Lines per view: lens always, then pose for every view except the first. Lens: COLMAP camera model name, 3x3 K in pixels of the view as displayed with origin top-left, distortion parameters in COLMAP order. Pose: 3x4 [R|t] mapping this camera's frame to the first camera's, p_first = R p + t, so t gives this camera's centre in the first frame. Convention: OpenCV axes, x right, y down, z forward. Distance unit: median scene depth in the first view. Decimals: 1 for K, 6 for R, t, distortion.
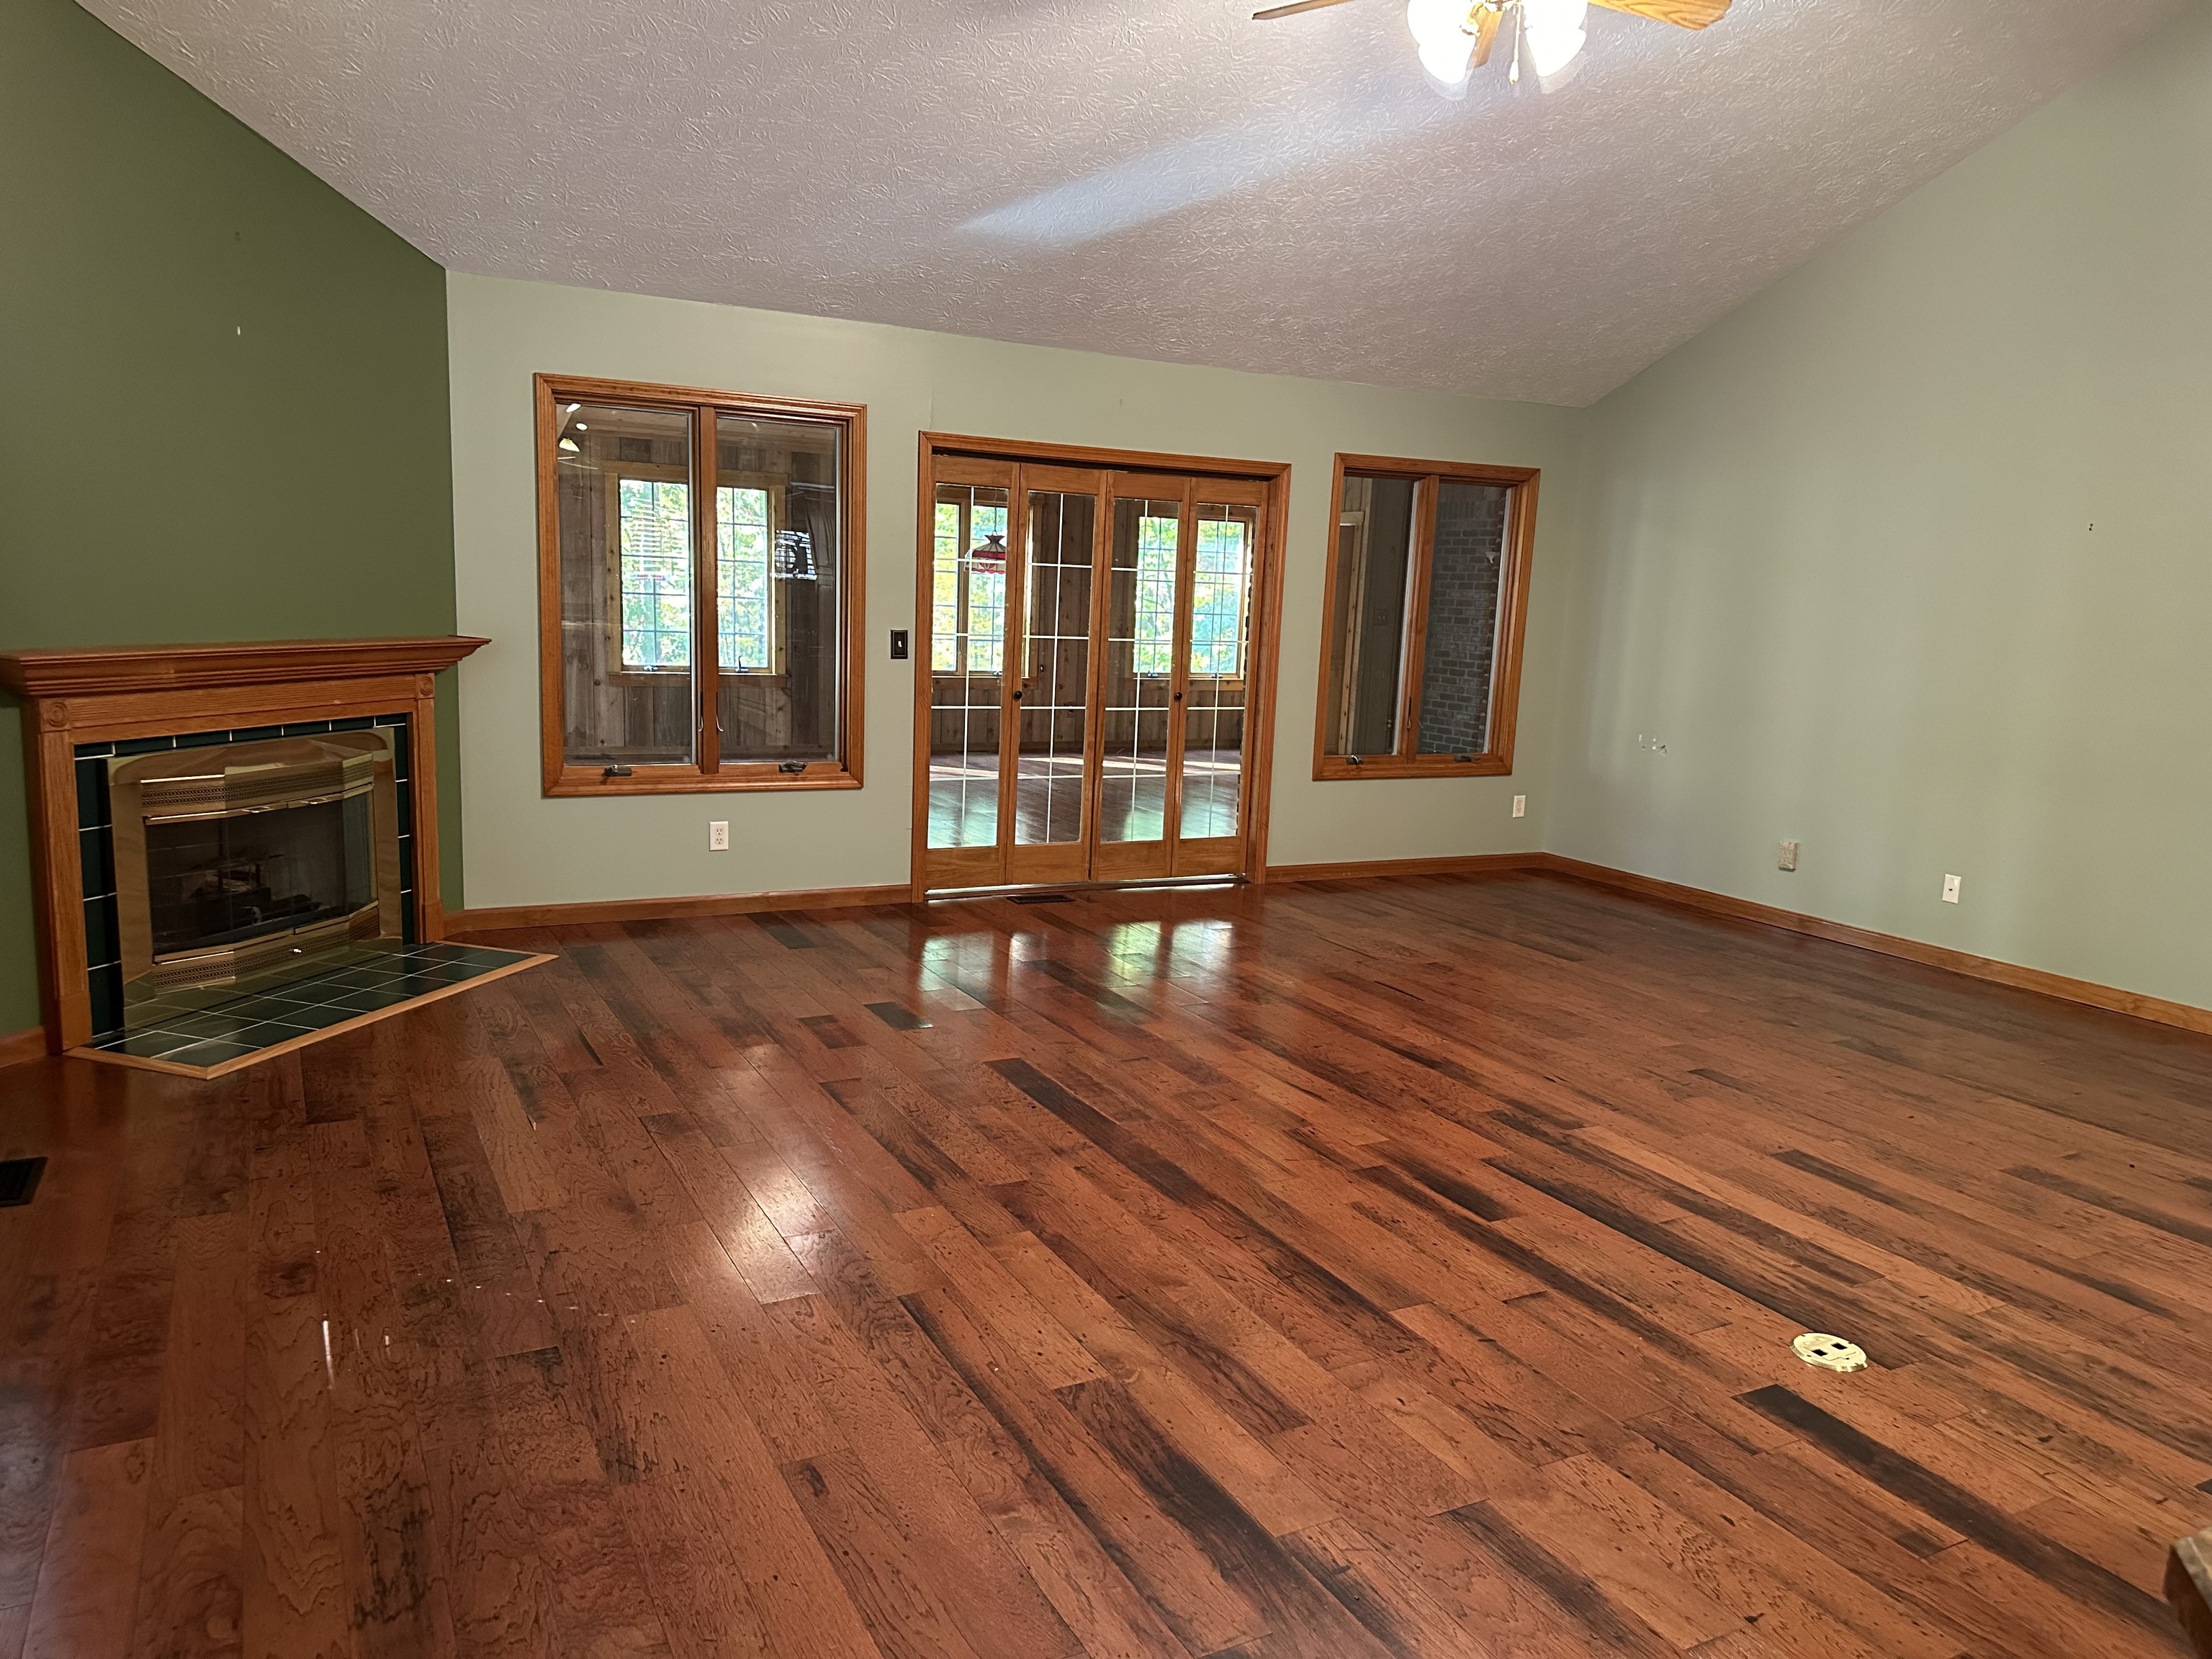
lens RADIAL K [[1551.2, 0, 1100.1], [0, 1551.2, 839.6], [0, 0, 1]] dist [0.109449, -0.168611]
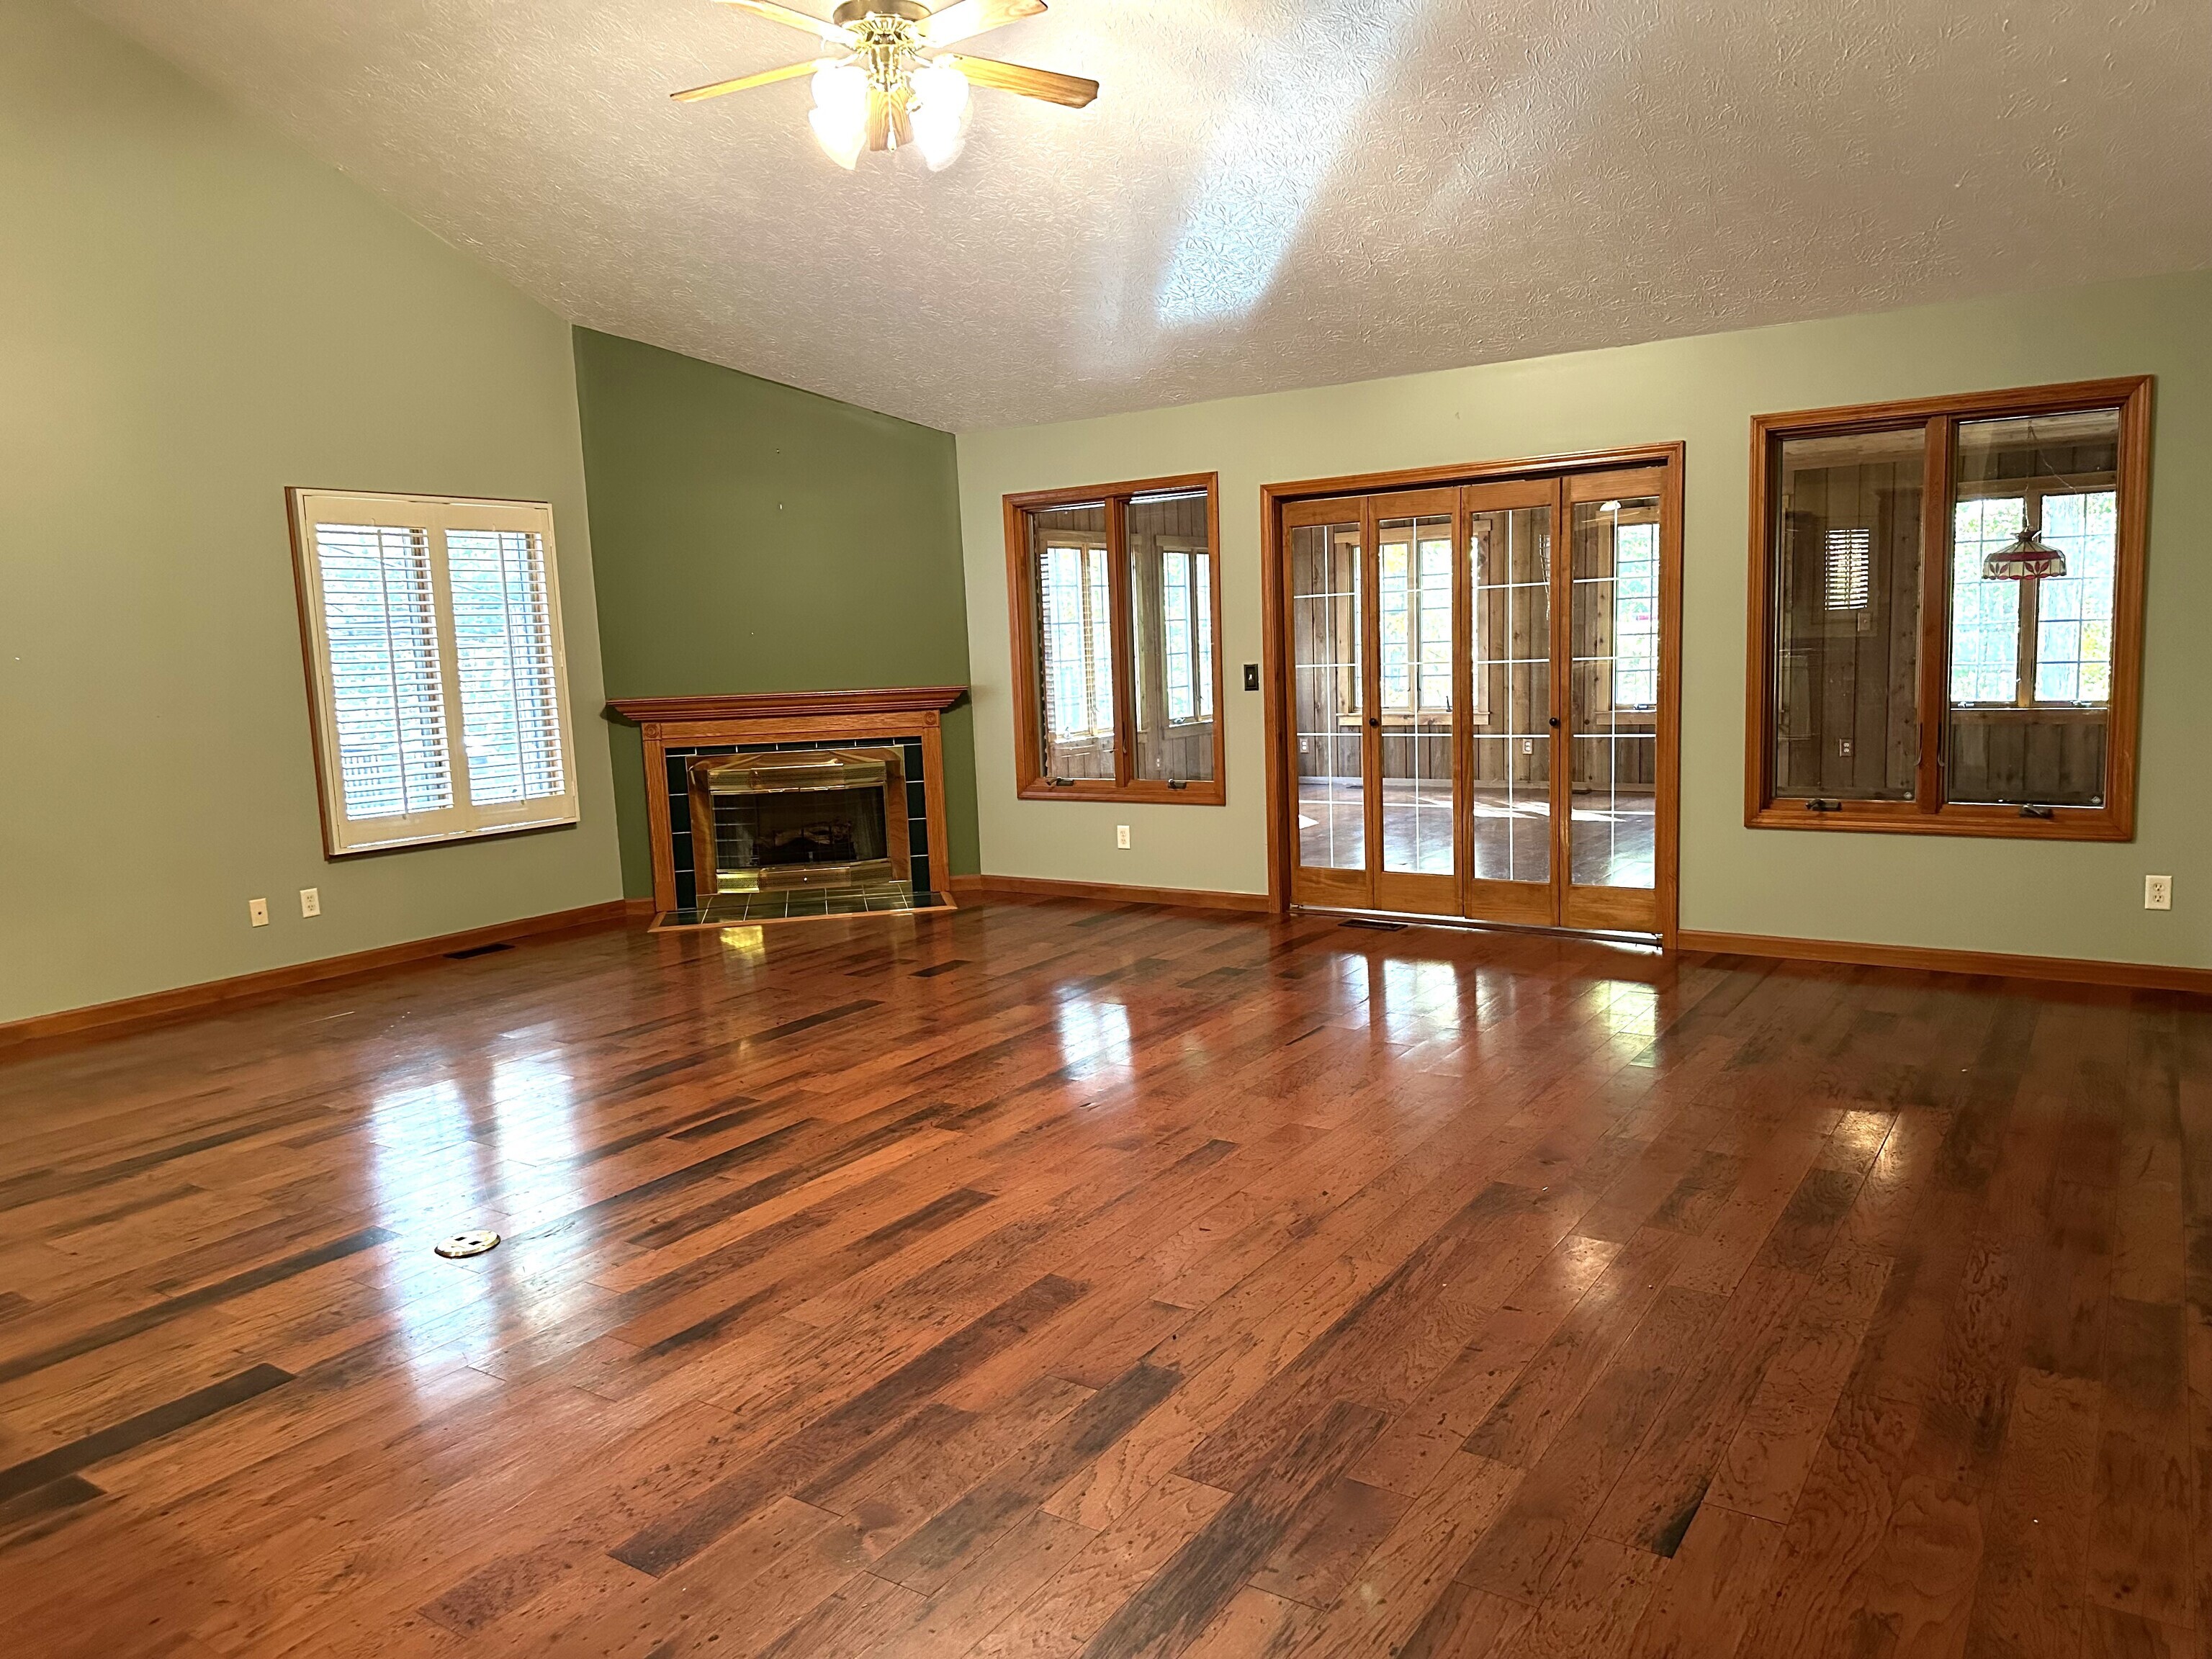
lens RADIAL K [[1551.2, 0, 1100.1], [0, 1551.2, 839.6], [0, 0, 1]] dist [0.109449, -0.168611]
pose [[0.469480, 0.057290, -0.881082, 0.912342], [-0.087389, 0.996008, 0.018198, -0.023411], [0.878608, 0.068454, 0.472613, 0.440900]]
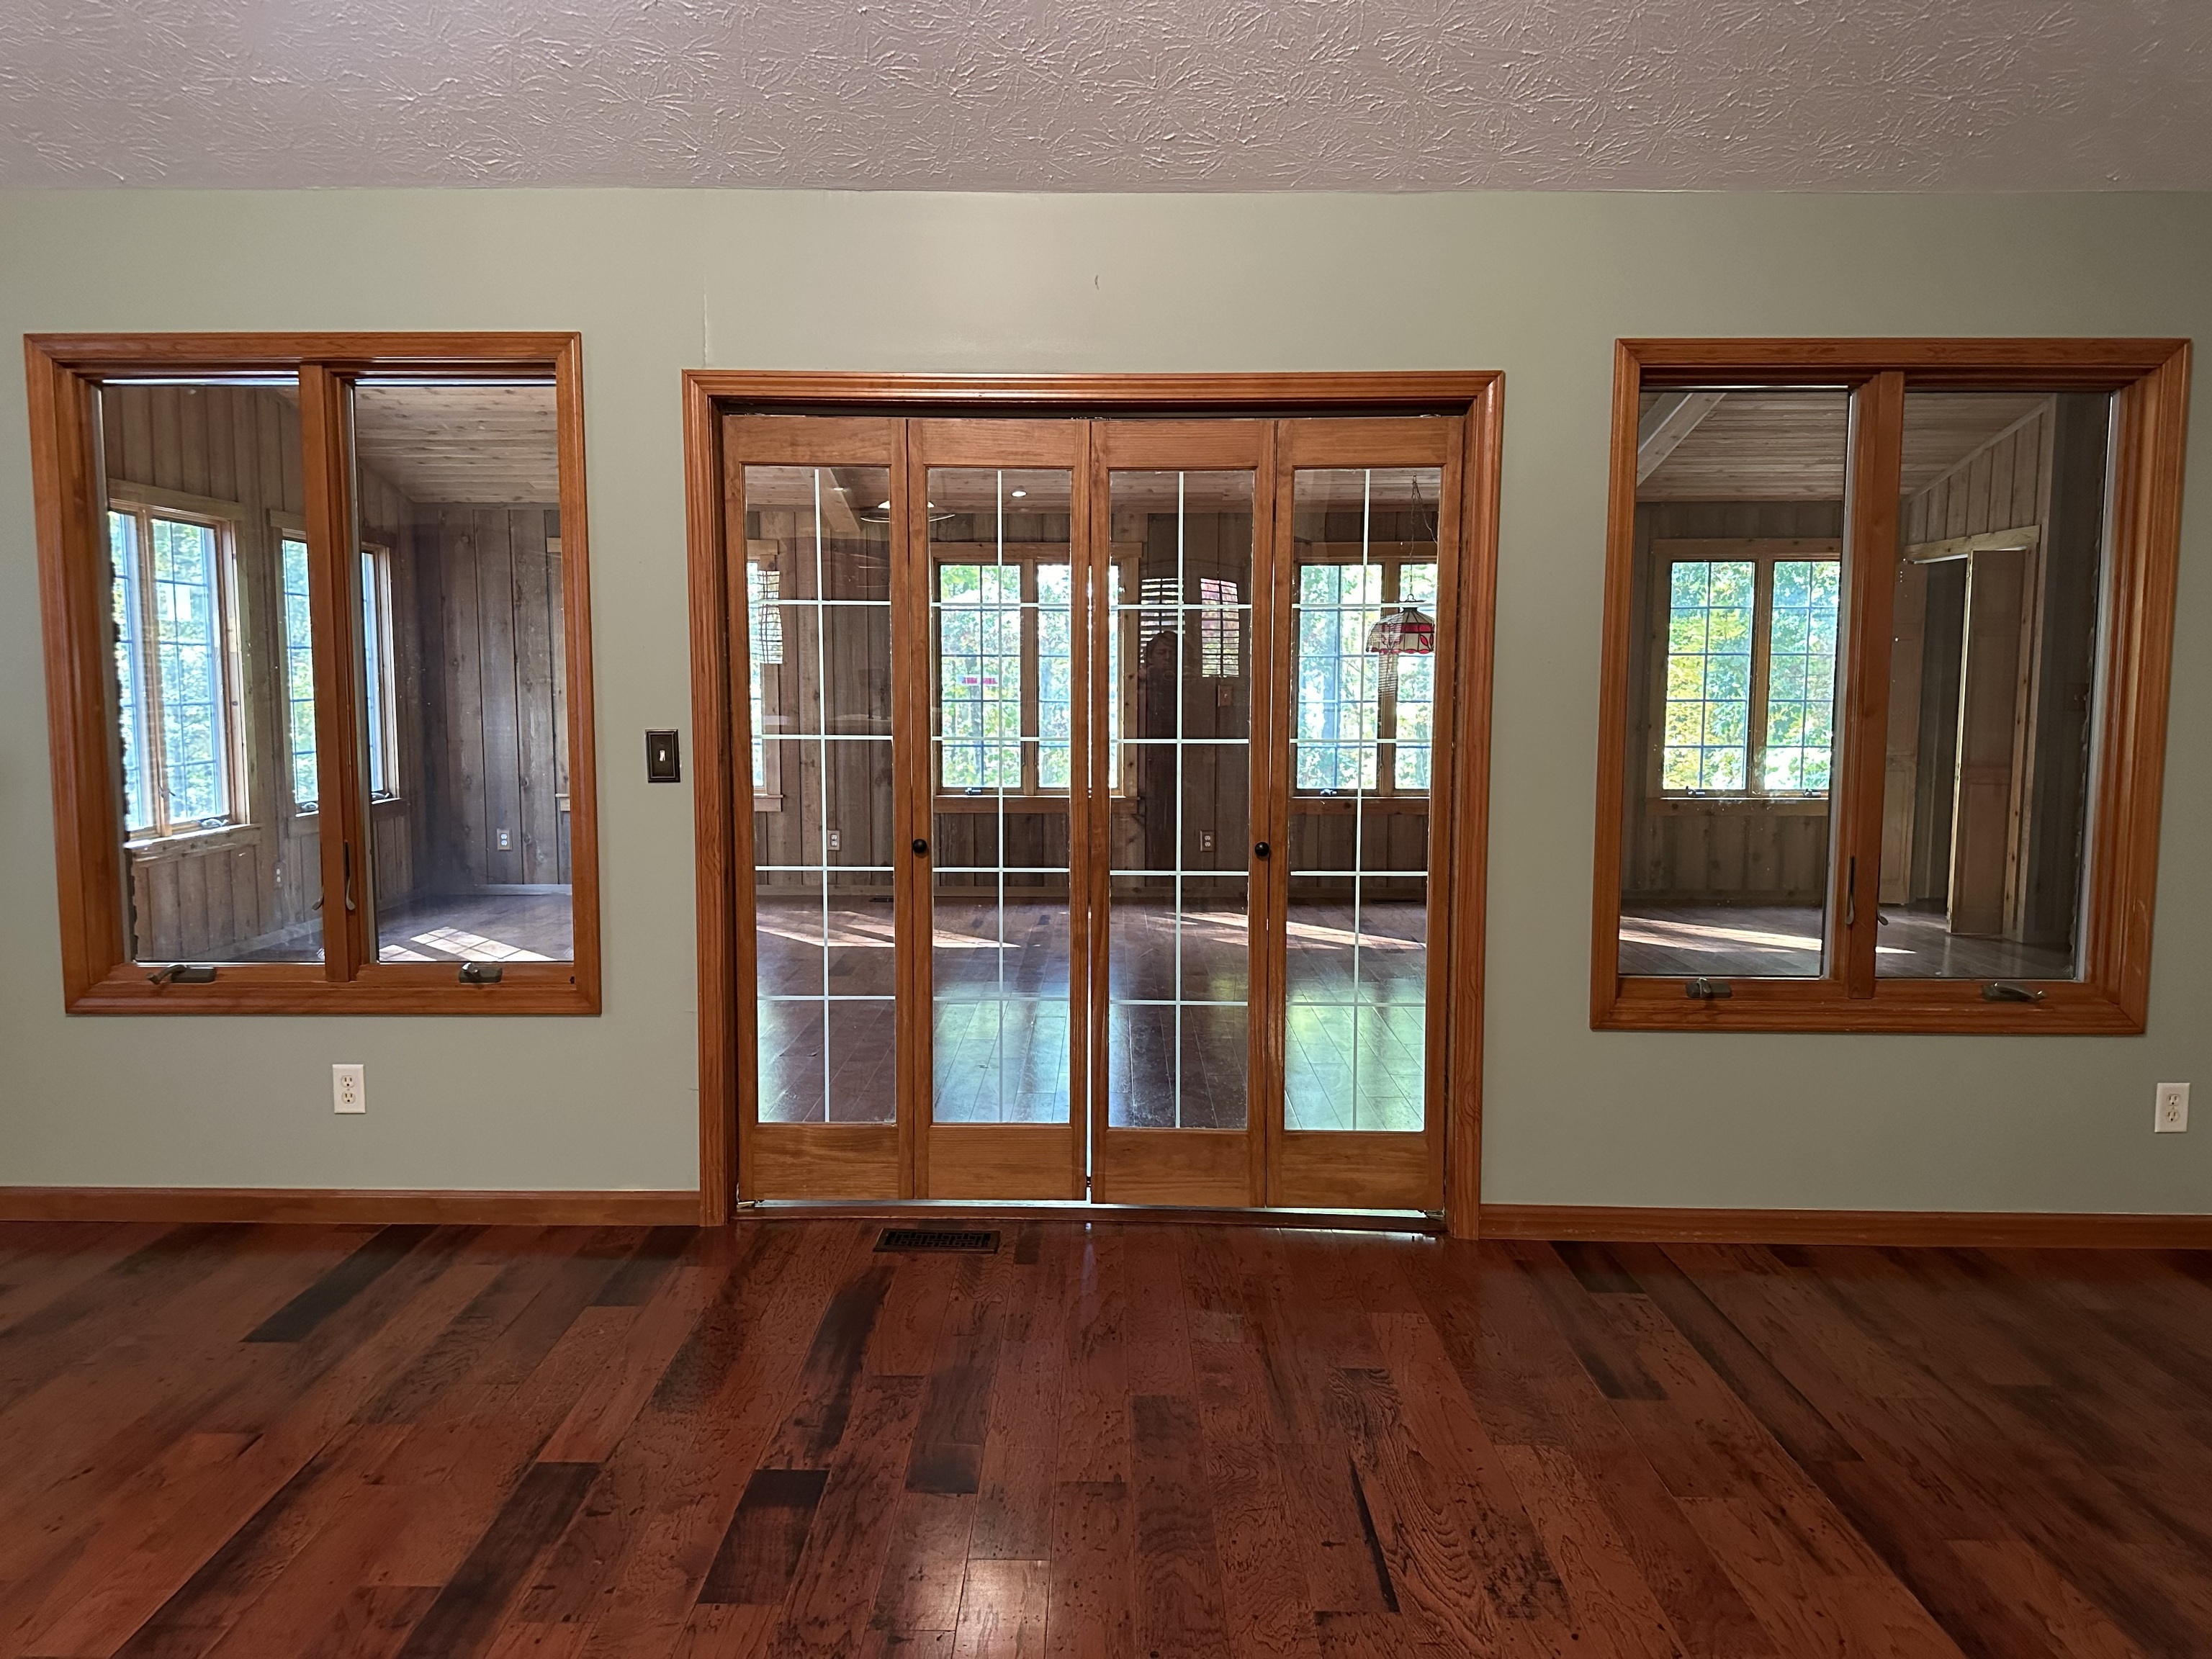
lens RADIAL K [[1547.6, 0, 1106.0], [0, 1547.6, 829.5], [0, 0, 1]] dist [0.107526, -0.157867]
pose [[0.880202, 0.008776, -0.474518, 0.307360], [-0.046046, 0.996691, -0.066979, -0.079295], [0.472360, 0.080805, 0.877694, 0.670764]]
